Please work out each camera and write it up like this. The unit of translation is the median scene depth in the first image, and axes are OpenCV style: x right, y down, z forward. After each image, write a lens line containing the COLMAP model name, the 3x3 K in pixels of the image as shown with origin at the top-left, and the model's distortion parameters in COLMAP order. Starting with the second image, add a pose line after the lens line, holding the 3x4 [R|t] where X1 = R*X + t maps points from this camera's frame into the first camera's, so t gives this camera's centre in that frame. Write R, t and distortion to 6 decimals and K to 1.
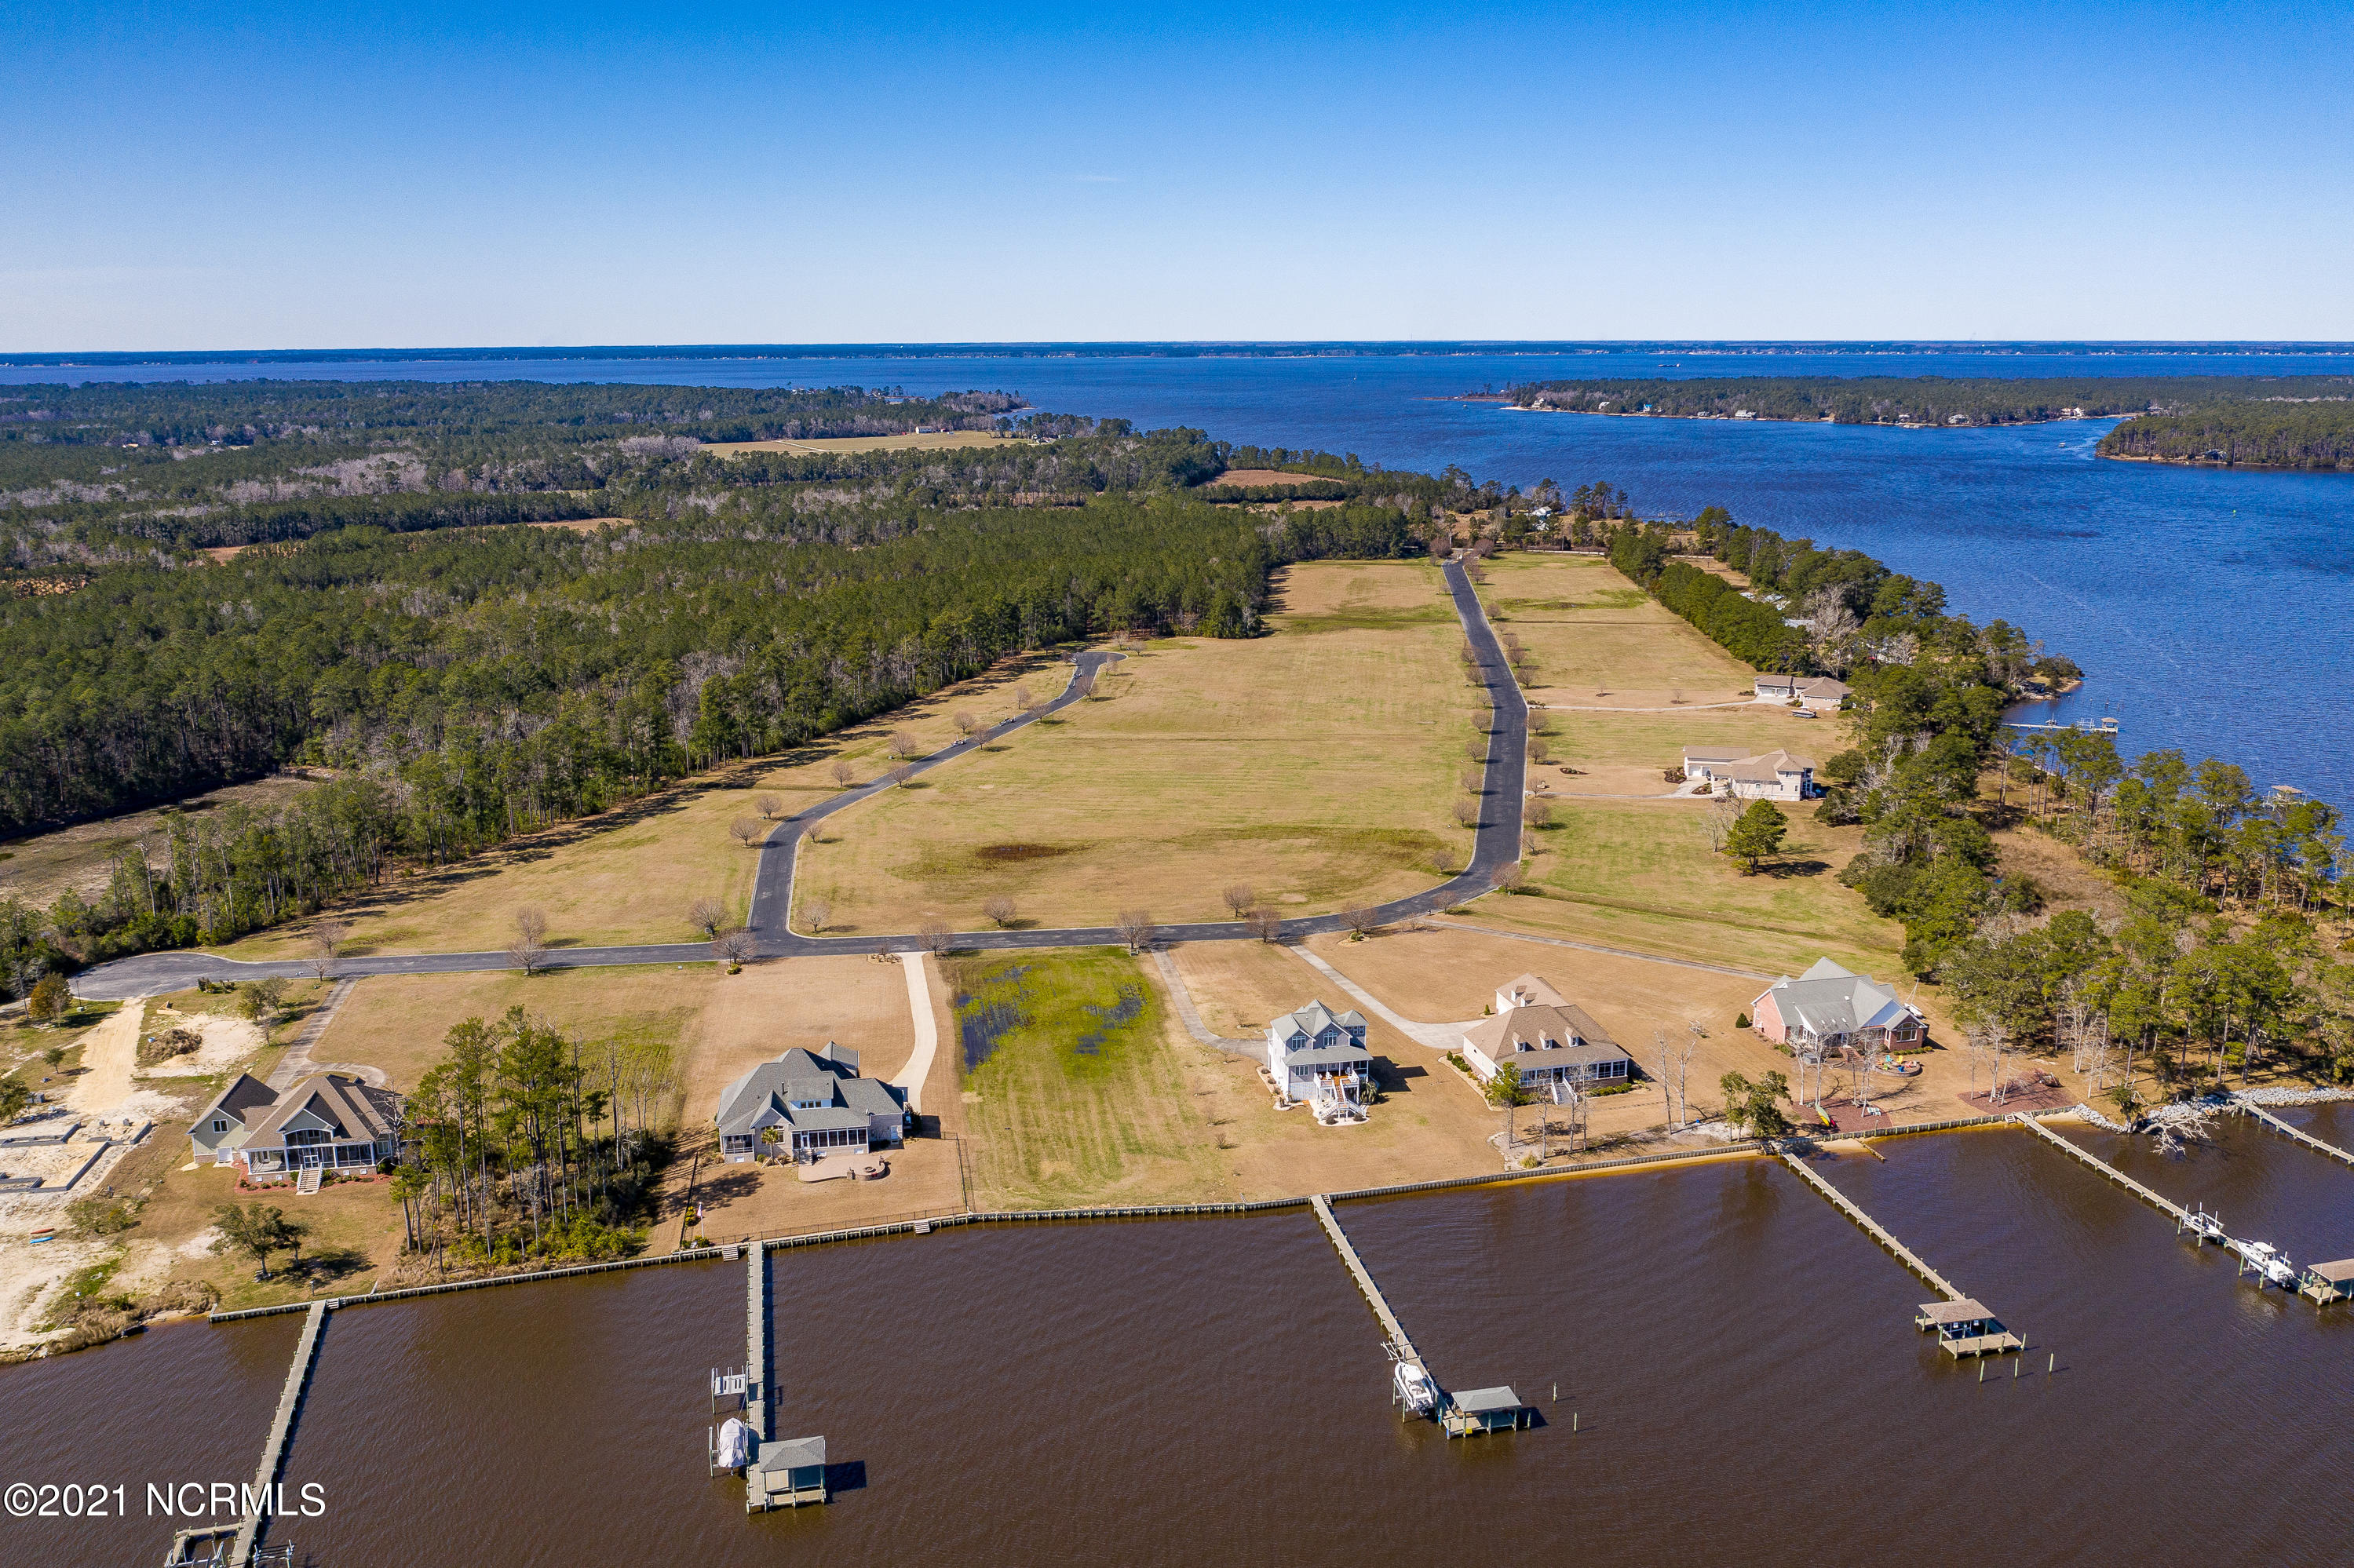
lens RADIAL K [[1869.3, 0, 1168.9], [0, 1869.3, 760.9], [0, 0, 1]] dist [-0.019565, 0.000073]
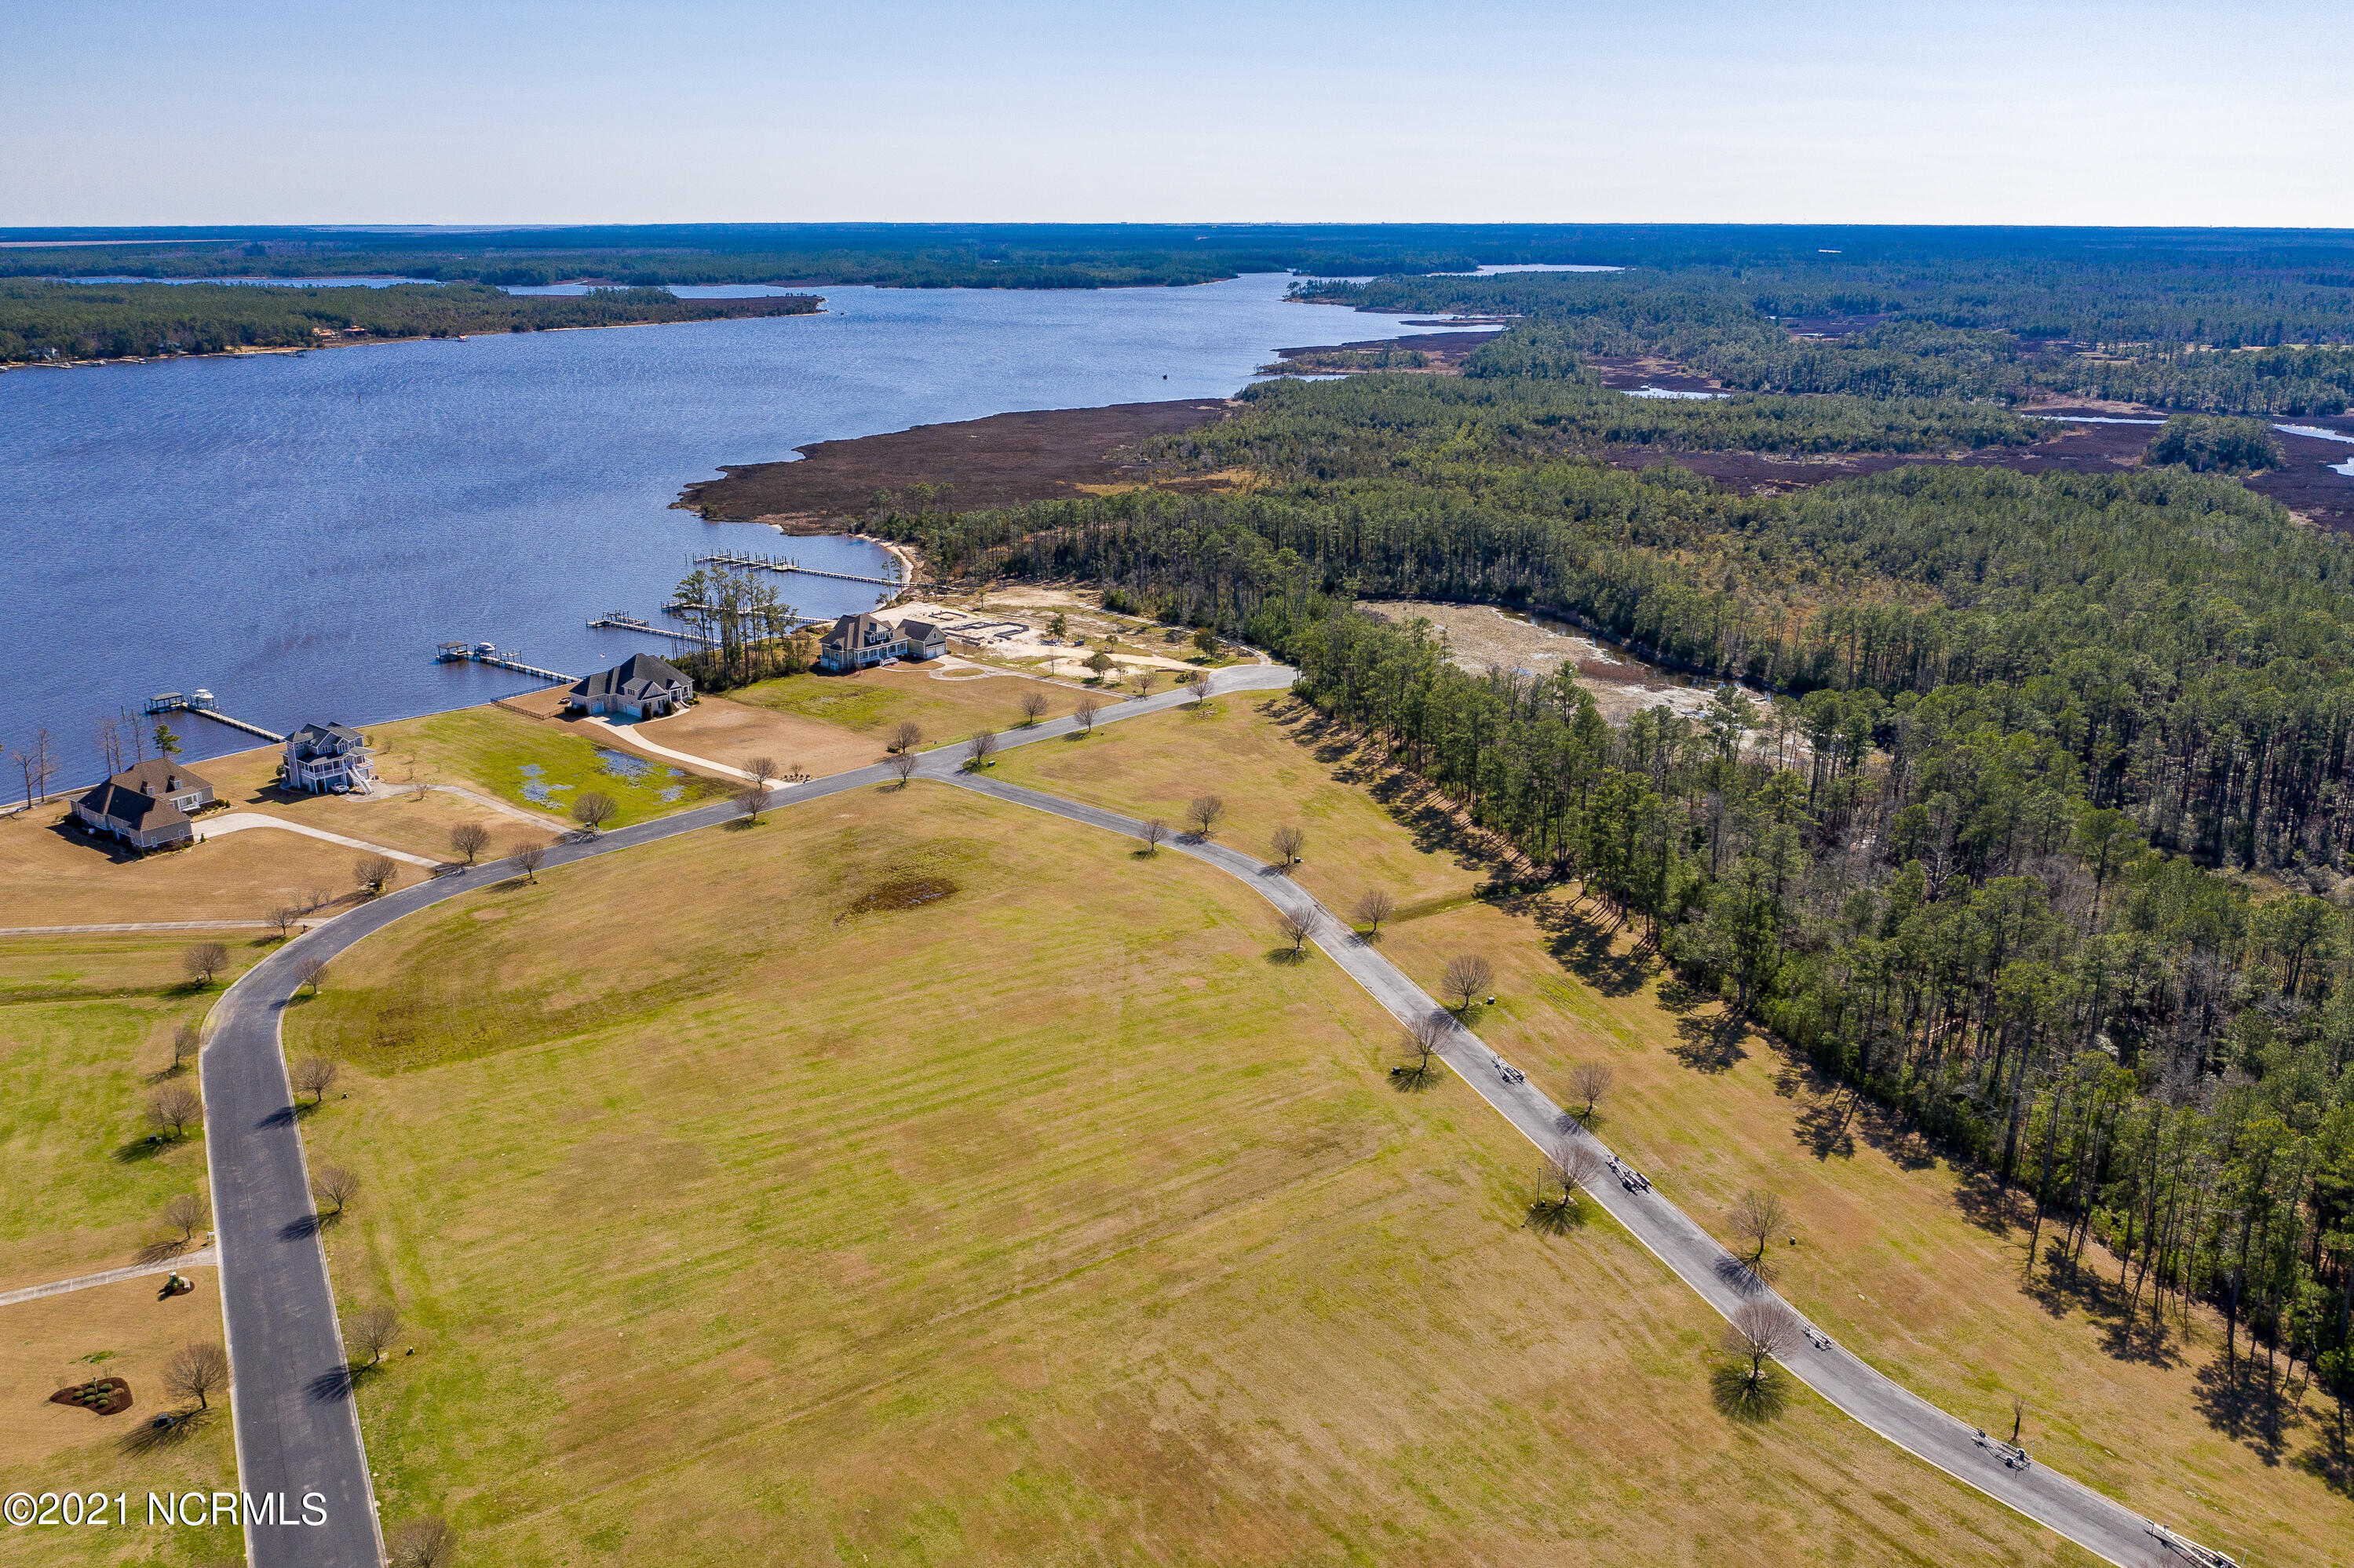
lens RADIAL K [[1895.9, 0, 1170.8], [0, 1895.9, 788.4], [0, 0, 1]] dist [-0.021315, 0.004570]
pose [[-0.773625, 0.188853, -0.604847, 0.061646], [-0.139073, 0.880671, 0.452854, -0.073734], [0.618194, 0.434457, -0.655045, 0.321867]]
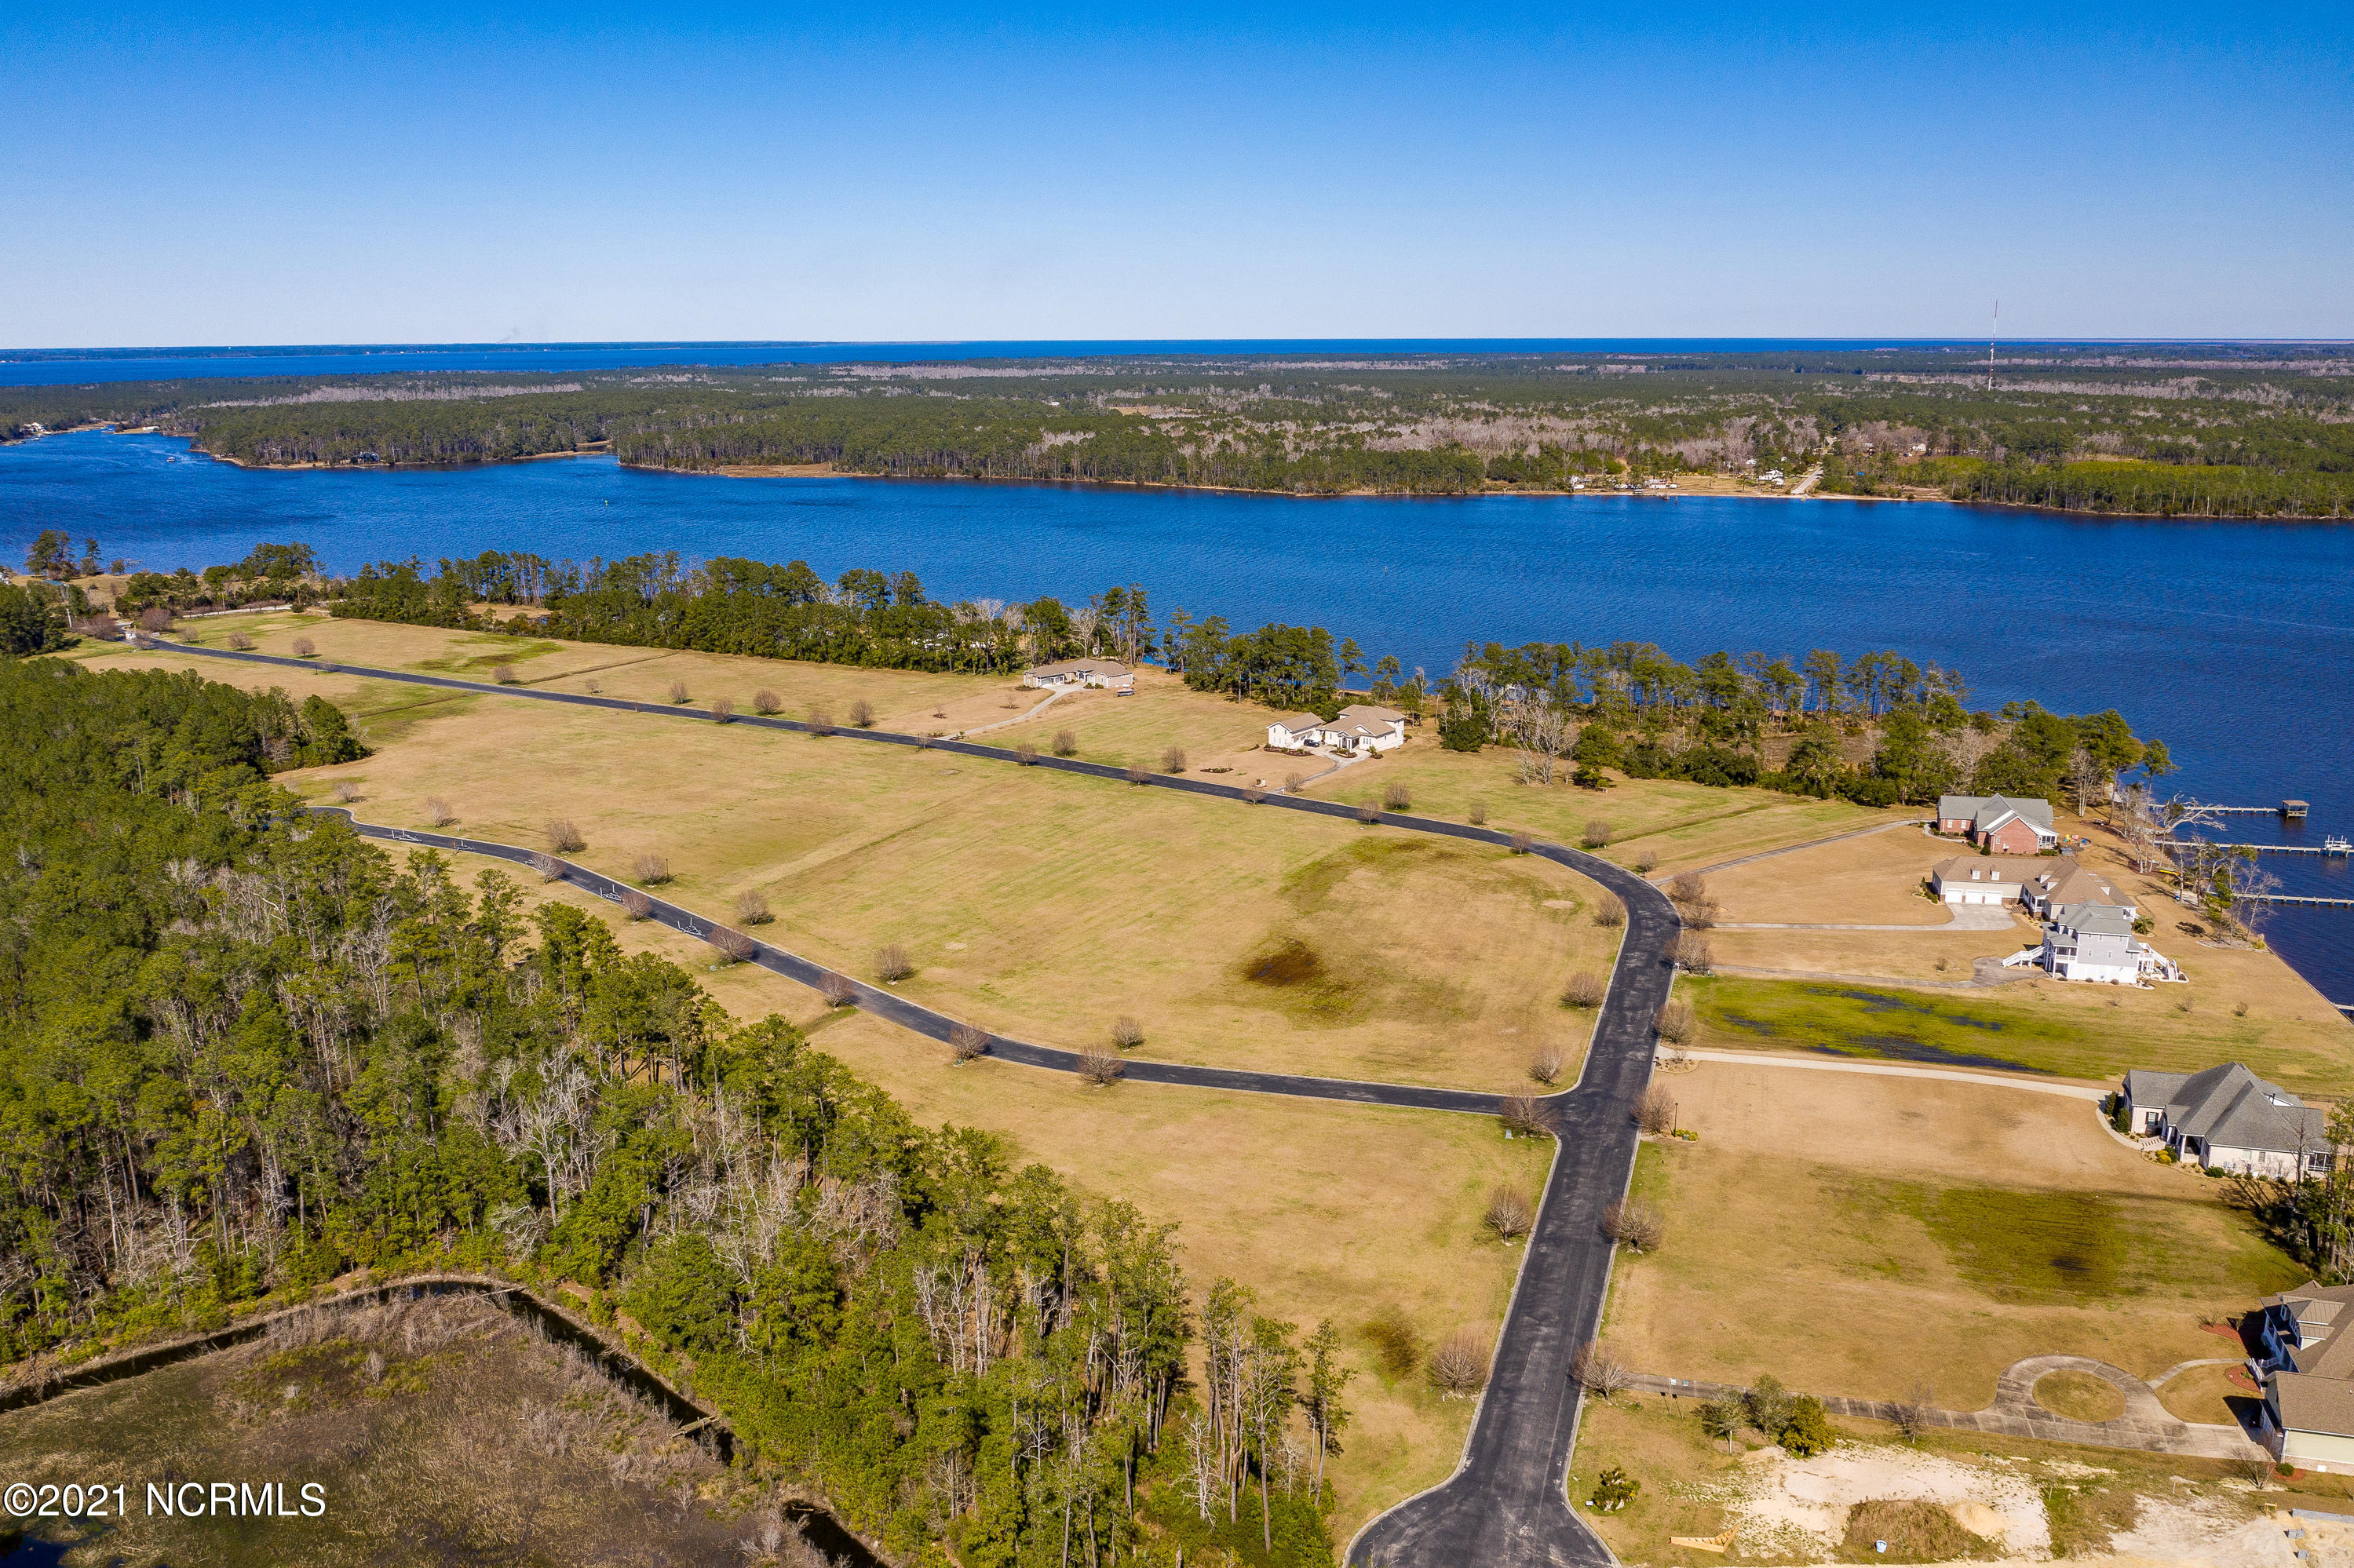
lens RADIAL K [[1914.8, 0, 1177.0], [0, 1914.8, 784.0], [0, 0, 1]] dist [-0.016070, -0.002190]
pose [[0.417280, -0.209109, 0.884393, -0.169045], [0.207261, 0.969418, 0.131422, -0.030578], [-0.884828, 0.128460, 0.447859, 0.136359]]
